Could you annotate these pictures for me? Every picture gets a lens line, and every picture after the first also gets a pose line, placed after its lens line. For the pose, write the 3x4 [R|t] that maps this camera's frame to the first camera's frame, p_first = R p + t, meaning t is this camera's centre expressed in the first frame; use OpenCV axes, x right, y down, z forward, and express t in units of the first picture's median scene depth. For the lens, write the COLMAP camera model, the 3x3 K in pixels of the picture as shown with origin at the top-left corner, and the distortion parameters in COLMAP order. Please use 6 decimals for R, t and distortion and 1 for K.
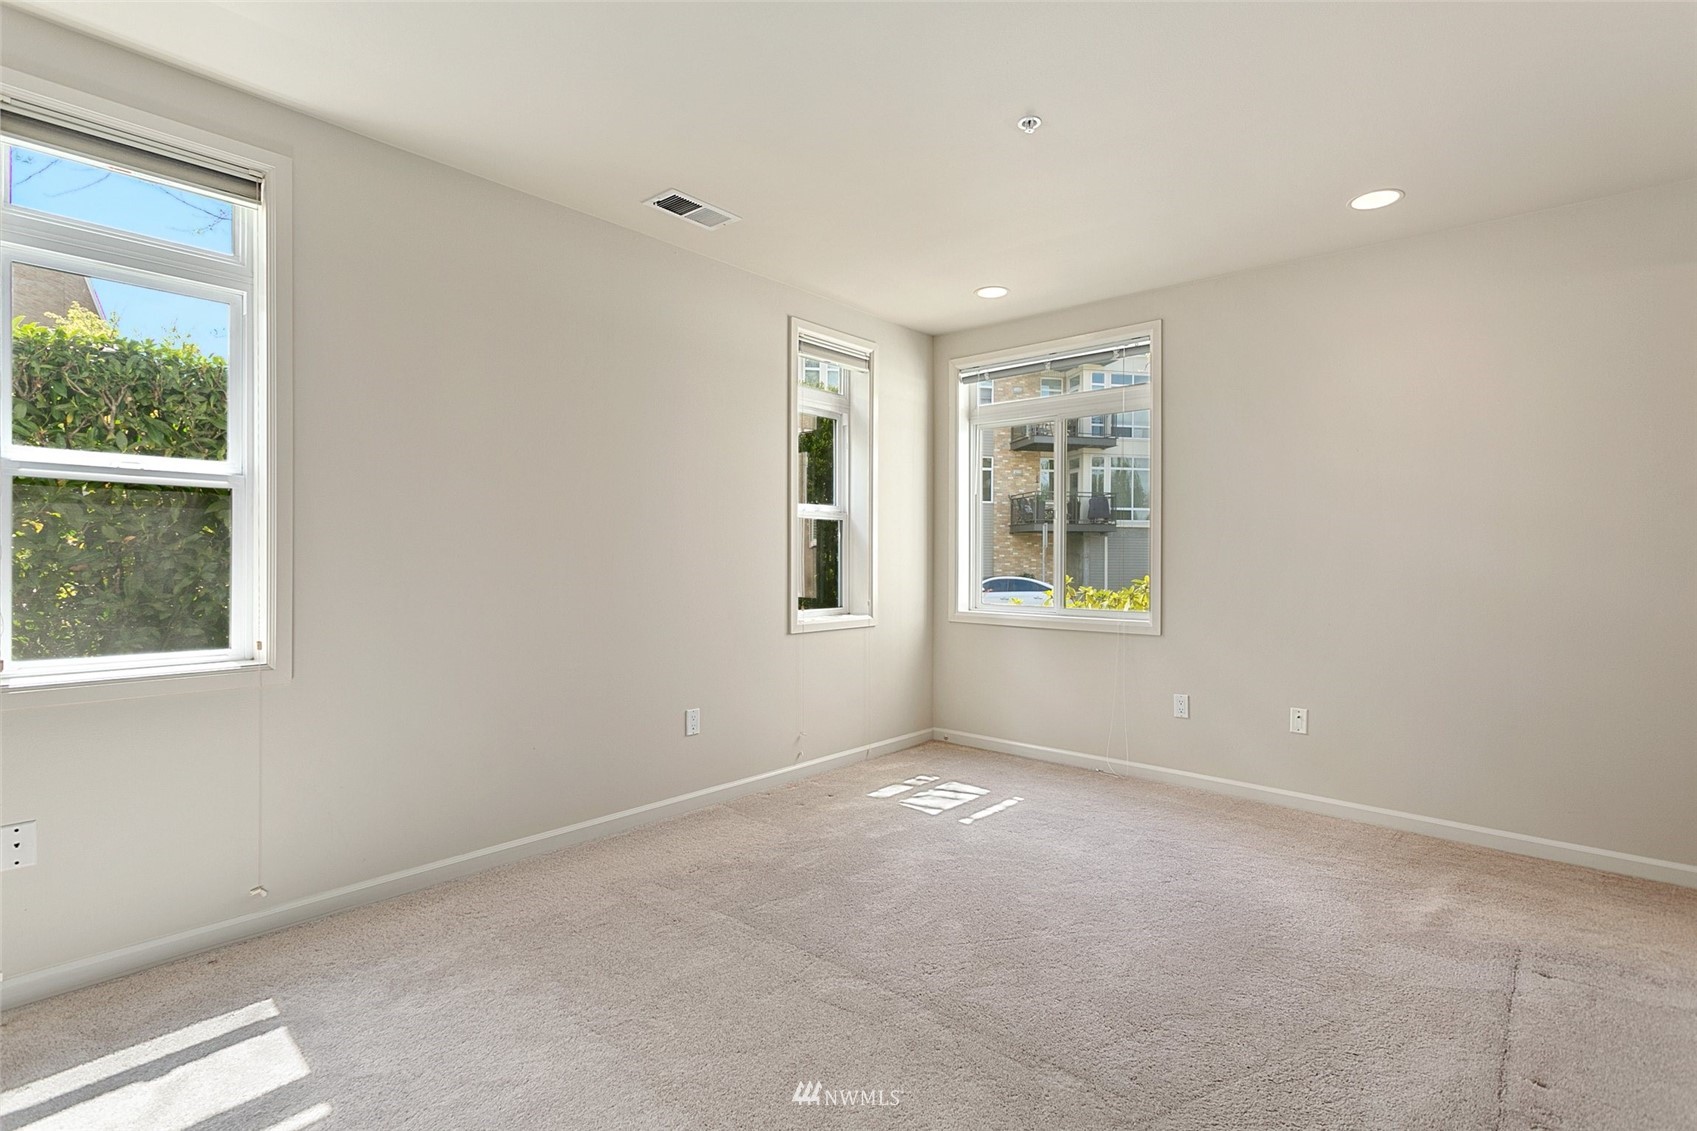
lens RADIAL K [[801.8, 0, 852.5], [0, 801.8, 557.4], [0, 0, 1]] dist [0.000358, 0.000947]
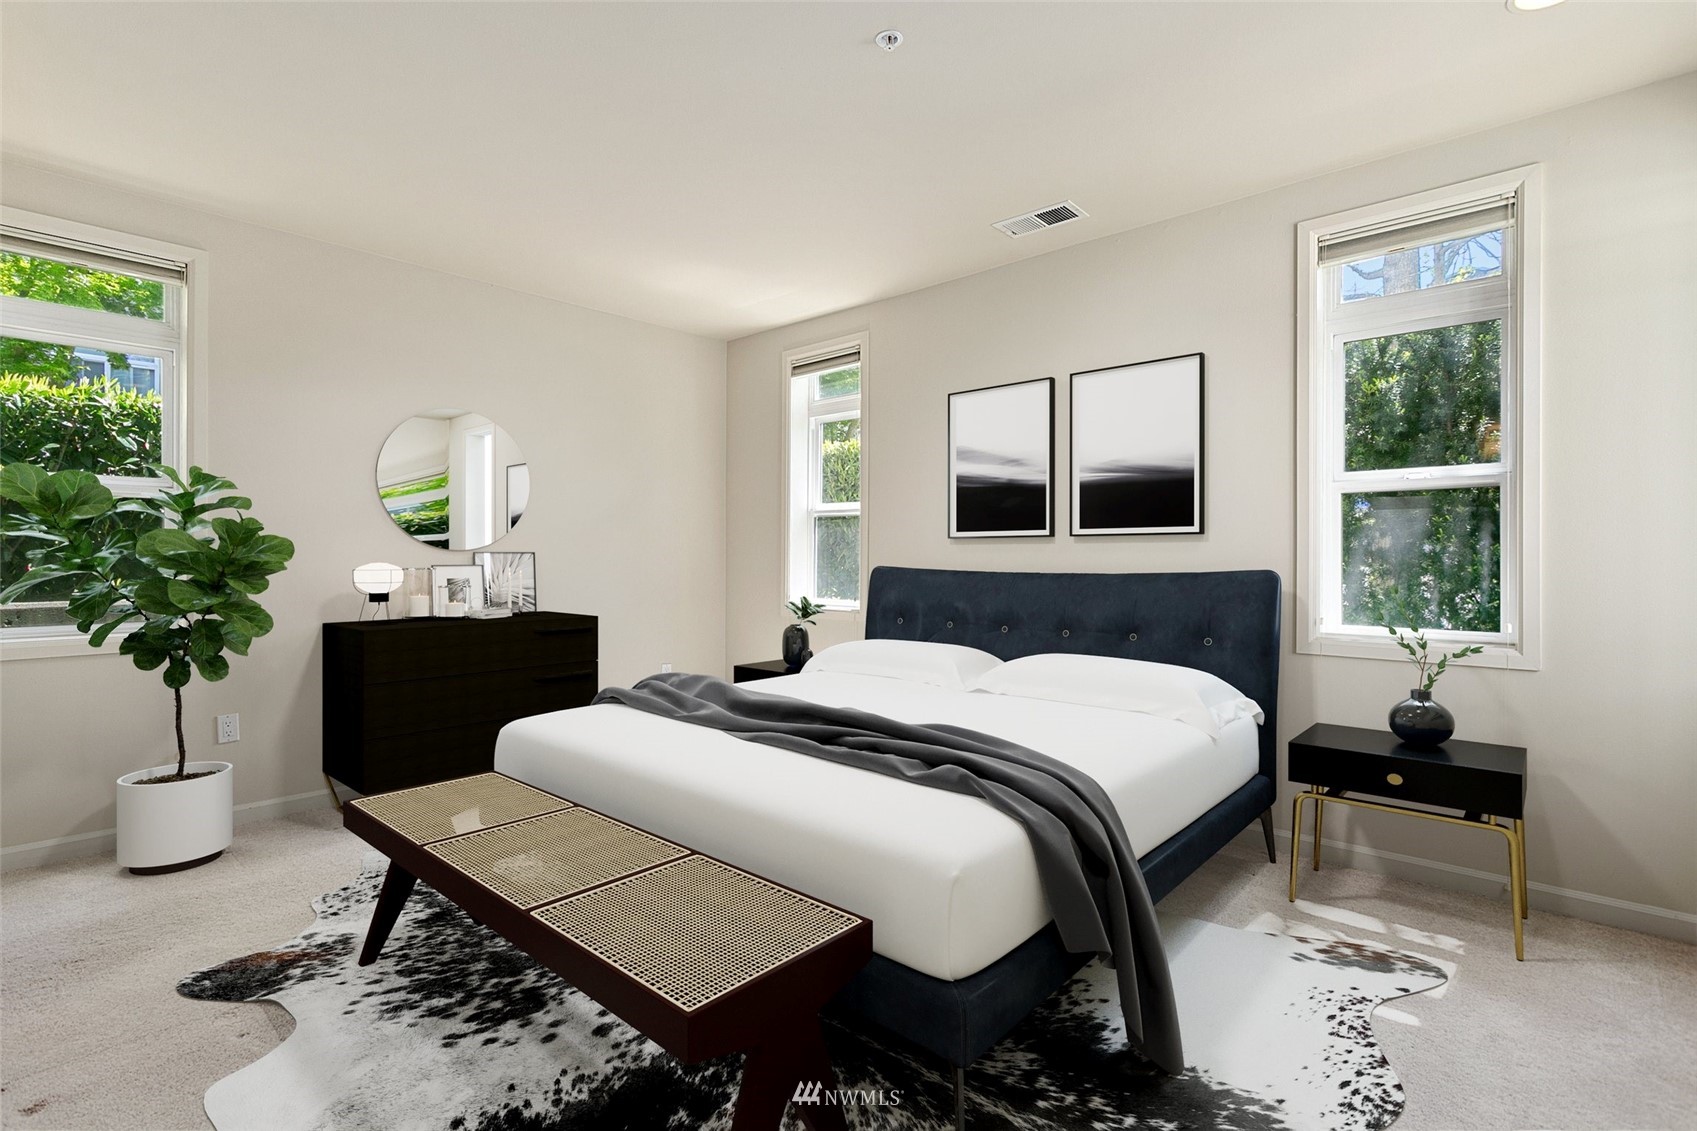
lens RADIAL K [[801.8, 0, 852.5], [0, 801.8, 557.4], [0, 0, 1]] dist [0.000358, 0.000947]
pose [[-0.014513, -0.002273, -0.999892, 0.595624], [-0.000719, 0.999997, -0.002262, 0.007683], [0.999894, 0.000686, -0.014514, 0.539139]]
